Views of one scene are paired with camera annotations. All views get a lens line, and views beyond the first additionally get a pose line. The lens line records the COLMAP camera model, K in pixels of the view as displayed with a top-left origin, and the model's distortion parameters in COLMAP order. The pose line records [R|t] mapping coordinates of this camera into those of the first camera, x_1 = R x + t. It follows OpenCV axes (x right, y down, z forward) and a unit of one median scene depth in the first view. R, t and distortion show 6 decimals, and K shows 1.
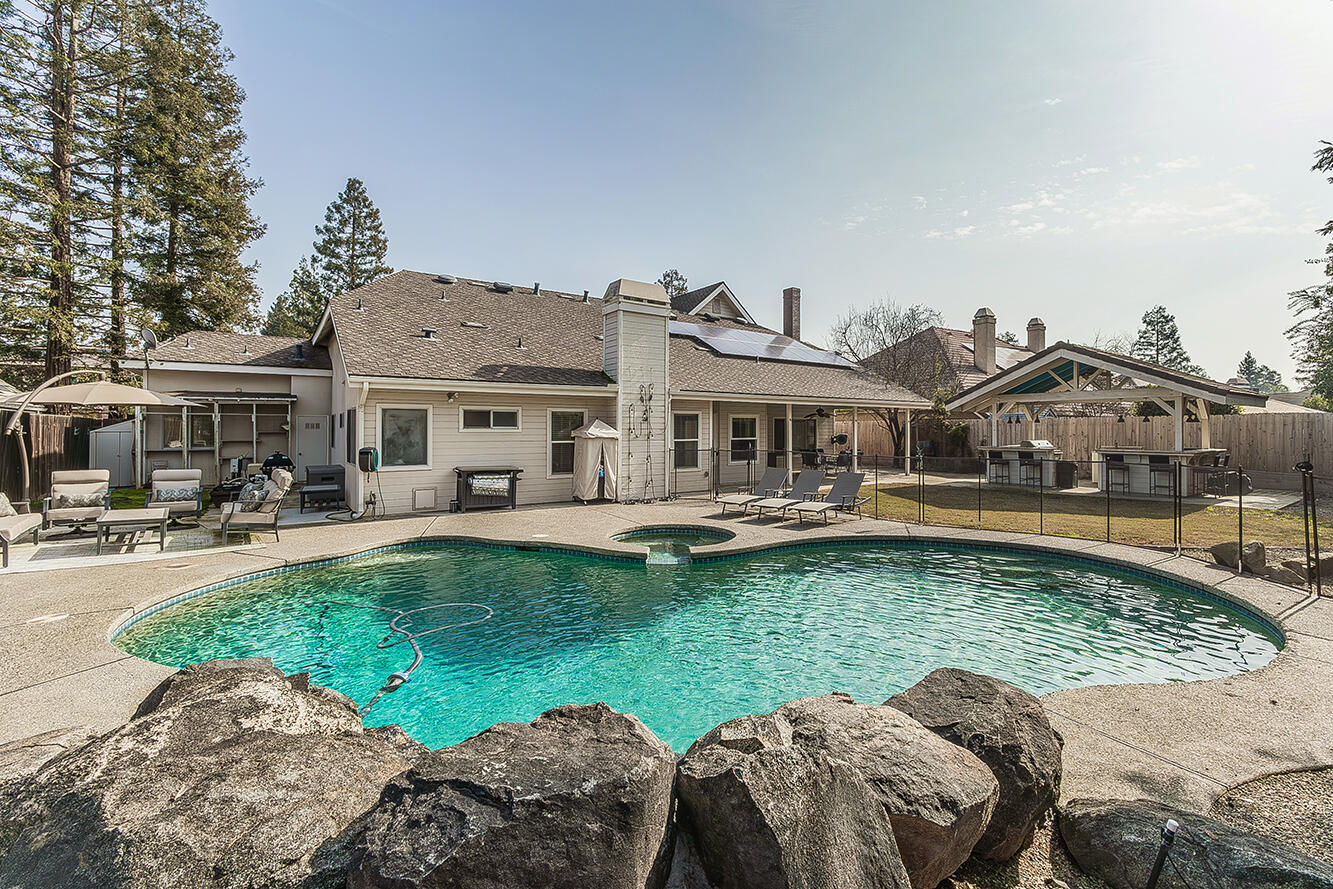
lens RADIAL K [[565.8, 0, 666.4], [0, 565.8, 429.4], [0, 0, 1]] dist [-0.012873, -0.000095]
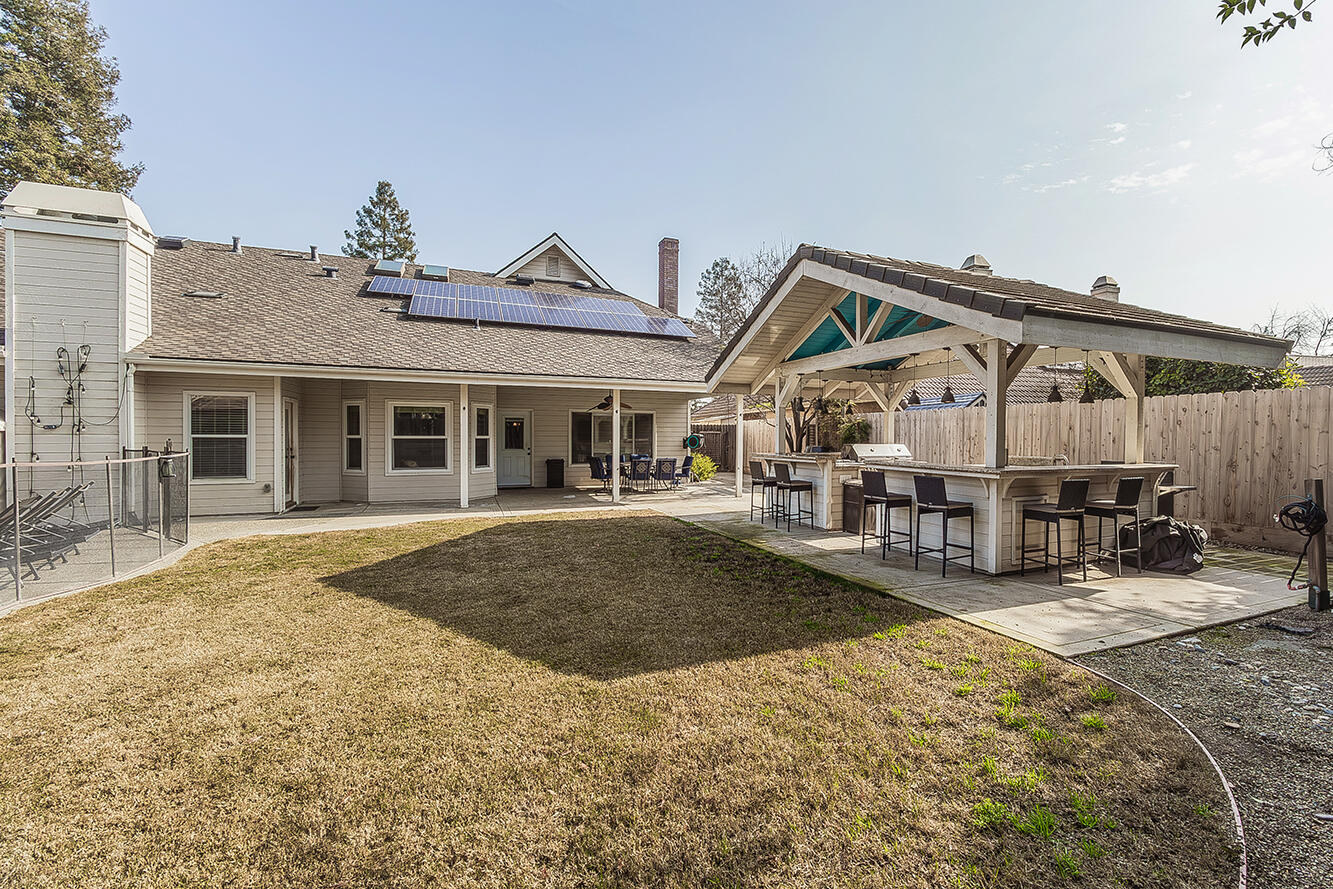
lens RADIAL K [[566.6, 0, 666.5], [0, 566.6, 444.5], [0, 0, 1]] dist [-0.002081, -0.000062]
pose [[0.976381, 0.010608, -0.215796, 0.415041], [-0.006890, 0.999815, 0.017976, 0.008031], [0.215946, -0.016065, 0.976273, 0.283857]]
